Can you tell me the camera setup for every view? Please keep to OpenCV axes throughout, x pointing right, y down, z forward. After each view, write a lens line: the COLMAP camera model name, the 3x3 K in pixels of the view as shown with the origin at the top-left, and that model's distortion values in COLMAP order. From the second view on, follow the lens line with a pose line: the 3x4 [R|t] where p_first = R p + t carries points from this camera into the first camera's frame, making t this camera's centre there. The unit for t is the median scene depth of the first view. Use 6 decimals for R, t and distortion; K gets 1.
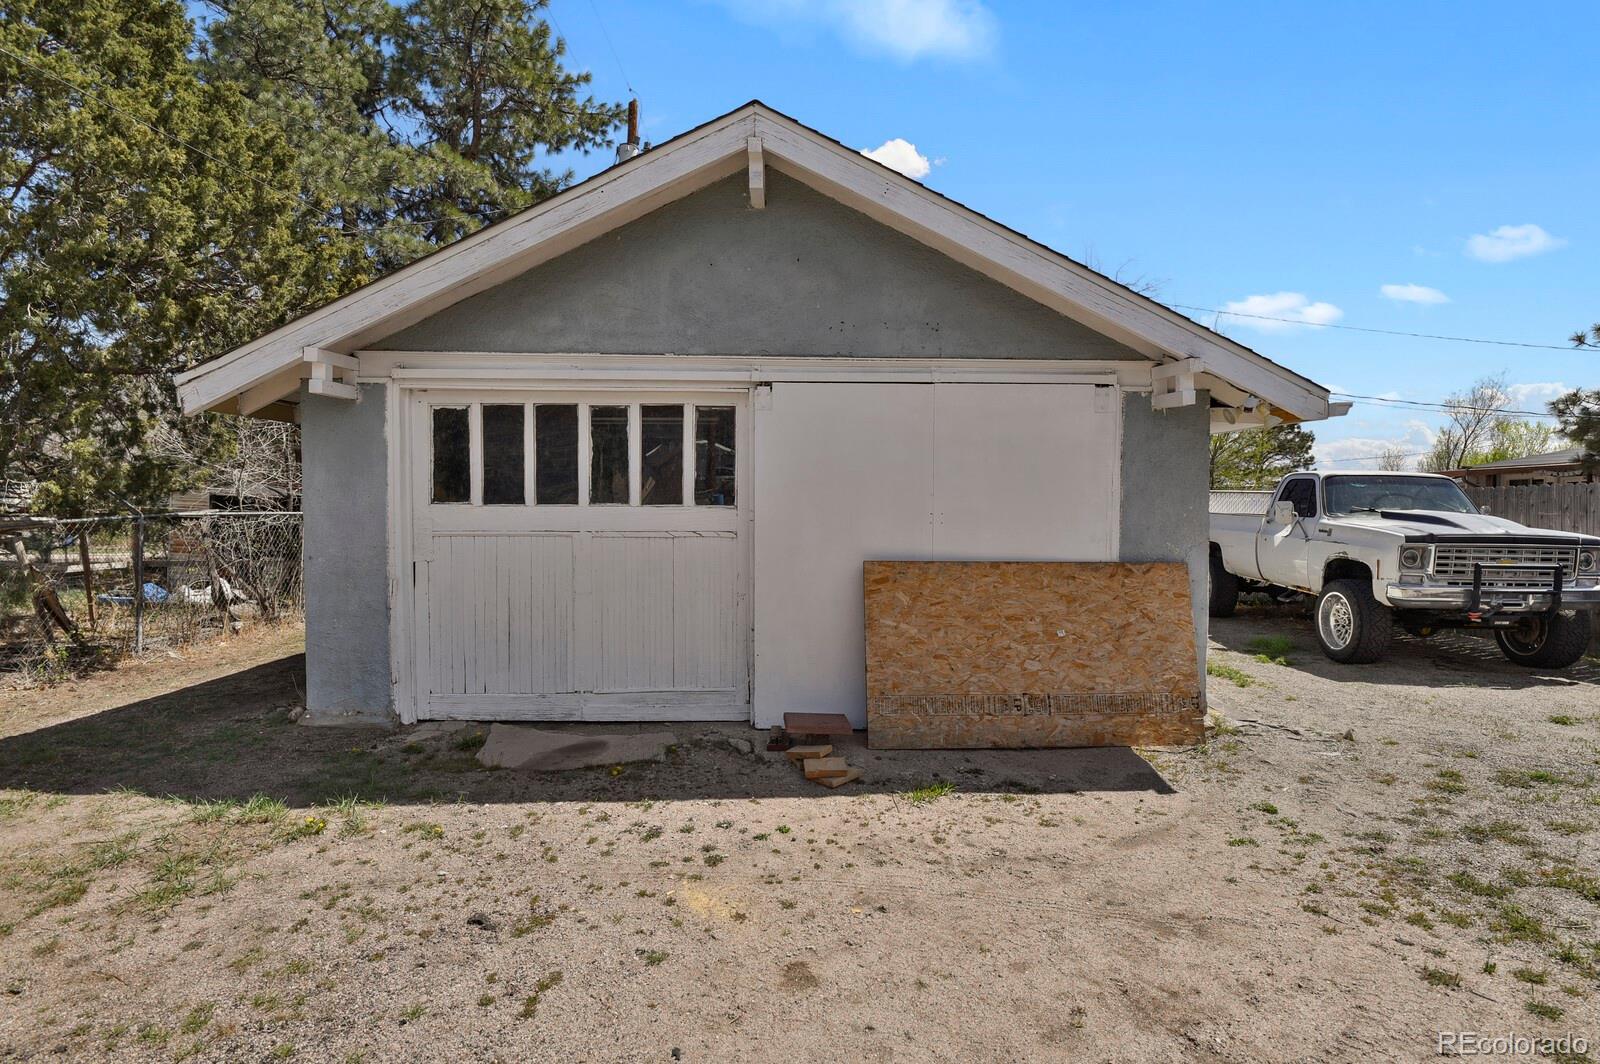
lens RADIAL K [[780.7, 0, 809.1], [0, 780.7, 531.0], [0, 0, 1]] dist [-0.020717, -0.006688]
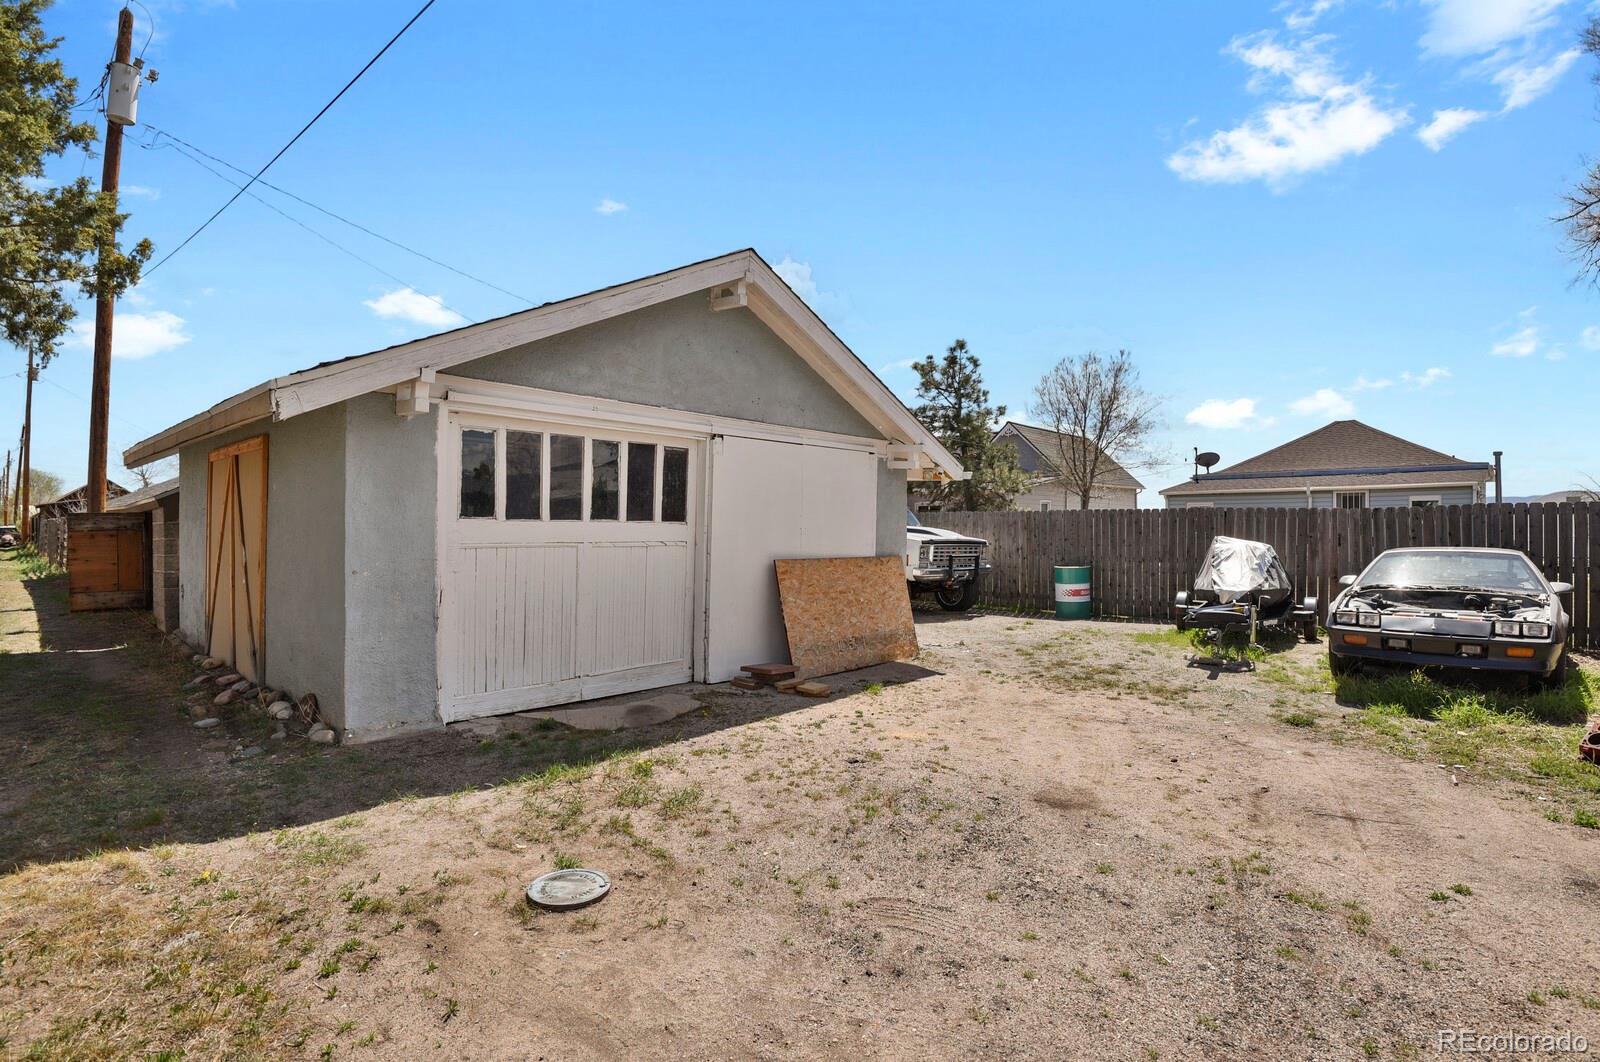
lens RADIAL K [[780.7, 0, 809.1], [0, 780.7, 530.0], [0, 0, 1]] dist [-0.020717, -0.006688]
pose [[0.701160, 0.000106, 0.713004, -0.935973], [0.007937, 0.999937, -0.007953, -0.006624], [-0.712960, 0.011235, 0.701115, -0.097818]]
